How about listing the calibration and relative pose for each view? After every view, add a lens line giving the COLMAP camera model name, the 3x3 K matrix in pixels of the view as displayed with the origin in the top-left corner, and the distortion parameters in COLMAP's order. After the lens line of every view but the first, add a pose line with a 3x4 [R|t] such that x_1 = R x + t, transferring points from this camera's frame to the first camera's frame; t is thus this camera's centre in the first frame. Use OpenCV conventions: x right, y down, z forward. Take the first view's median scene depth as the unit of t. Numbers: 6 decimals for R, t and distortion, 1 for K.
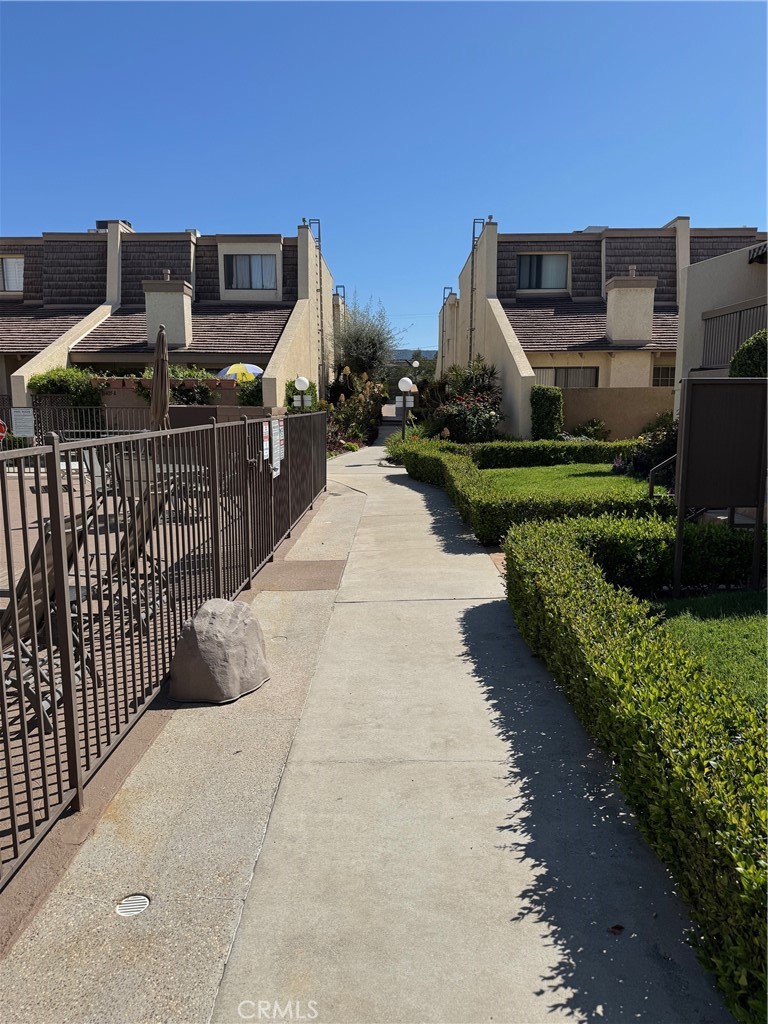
lens RADIAL K [[729.1, 0, 388.0], [0, 729.1, 510.5], [0, 0, 1]] dist [0.021230, -0.025780]
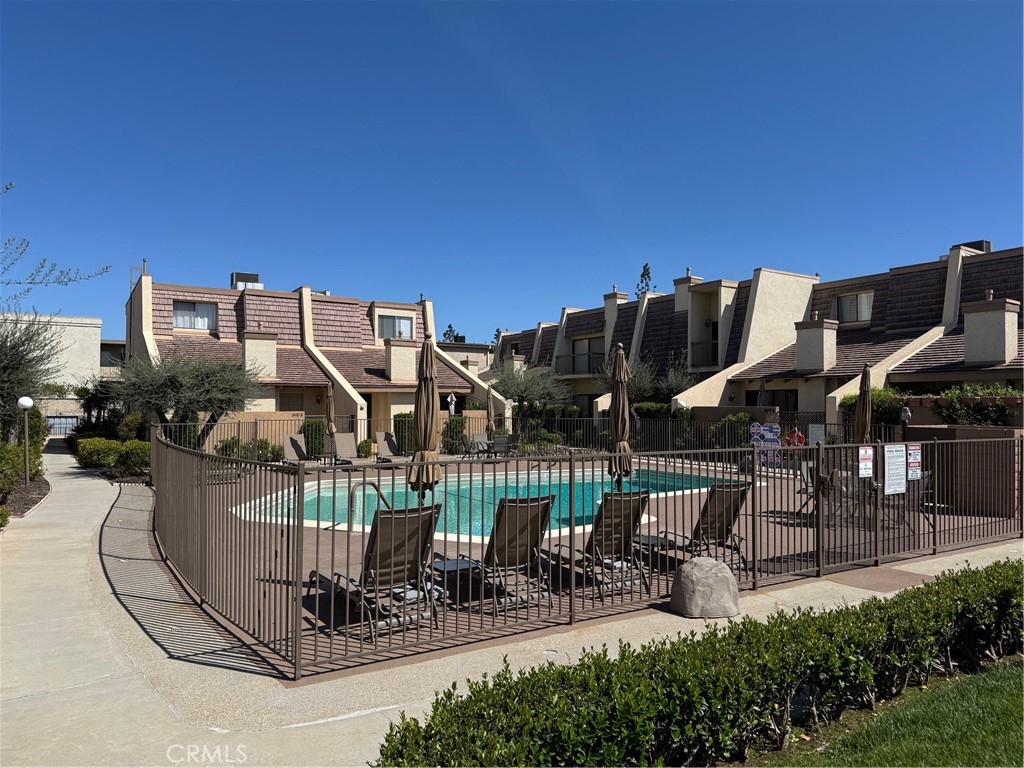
lens RADIAL K [[729.1, 0, 510.5], [0, 729.1, 387.7], [0, 0, 1]] dist [0.021230, -0.025780]
pose [[0.526674, -0.017153, -0.849894, 0.207564], [-0.130714, 0.986272, -0.100908, -0.006394], [0.839957, 0.164239, 0.517201, -0.059837]]
